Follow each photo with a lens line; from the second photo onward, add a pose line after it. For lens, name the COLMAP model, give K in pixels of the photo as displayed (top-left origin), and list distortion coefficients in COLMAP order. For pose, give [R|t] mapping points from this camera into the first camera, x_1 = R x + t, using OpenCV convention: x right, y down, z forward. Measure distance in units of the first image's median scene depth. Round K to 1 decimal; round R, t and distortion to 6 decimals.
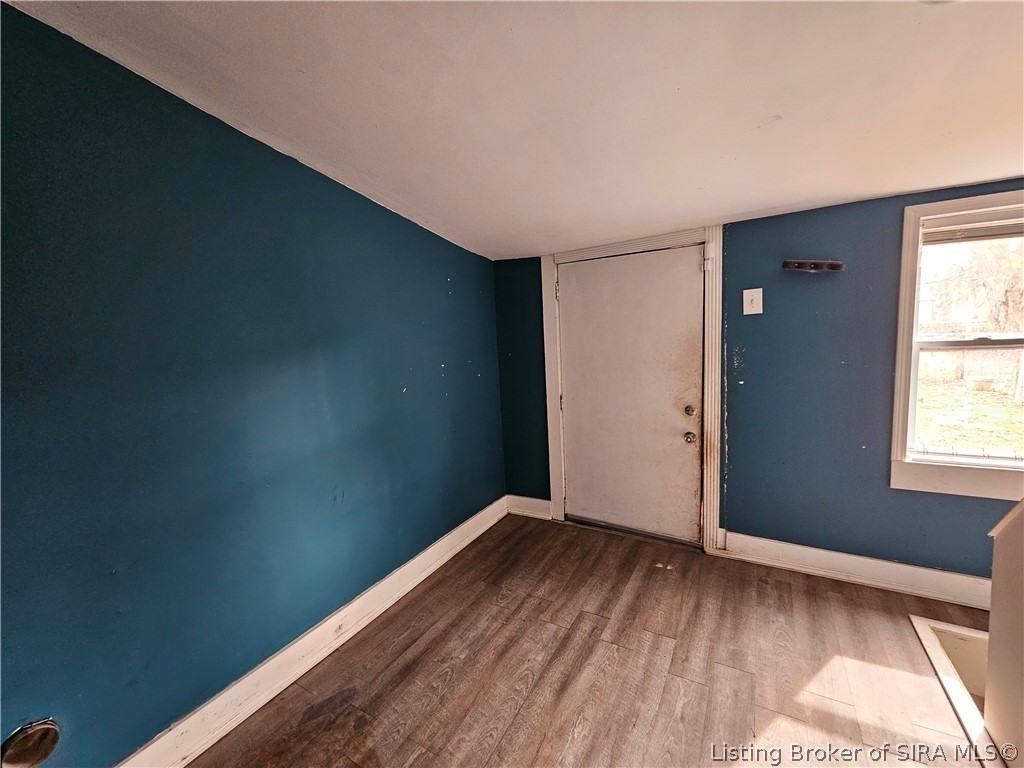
lens RADIAL K [[420.2, 0, 504.0], [0, 420.2, 387.5], [0, 0, 1]] dist [0.003281, -0.000455]
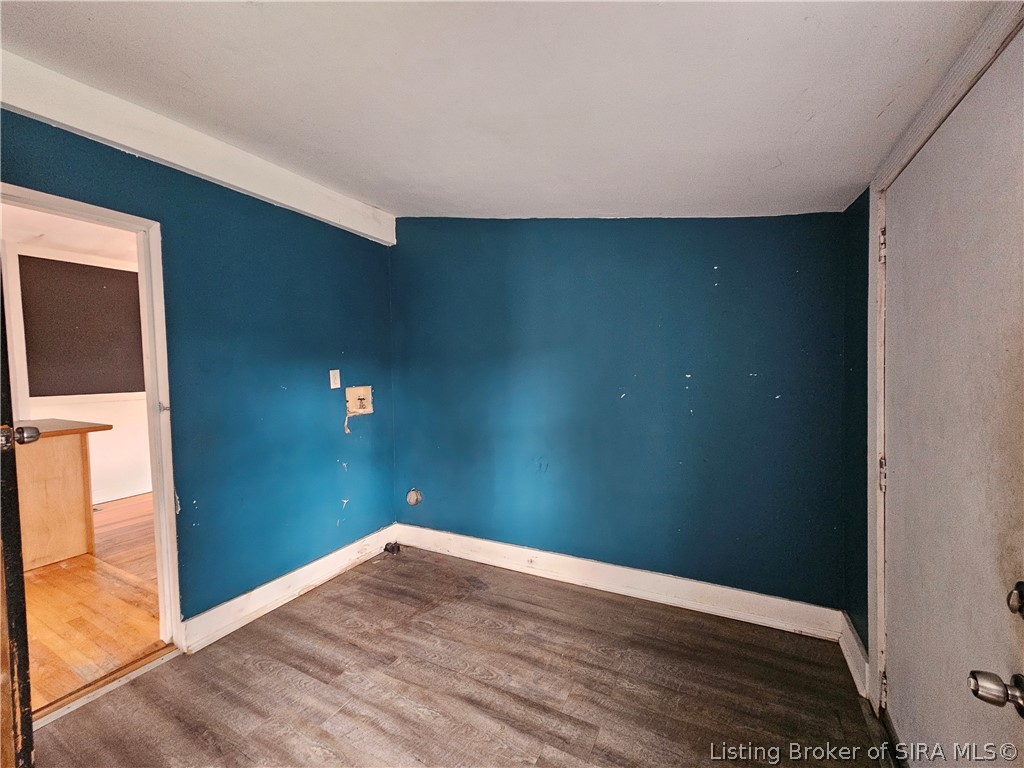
lens RADIAL K [[420.2, 0, 509.9], [0, 420.2, 377.1], [0, 0, 1]] dist [0.003281, -0.000455]
pose [[0.060416, 0.083991, -0.994633, 0.885414], [-0.105426, 0.991417, 0.077316, -0.105112], [0.992590, 0.100190, 0.068752, 0.785032]]
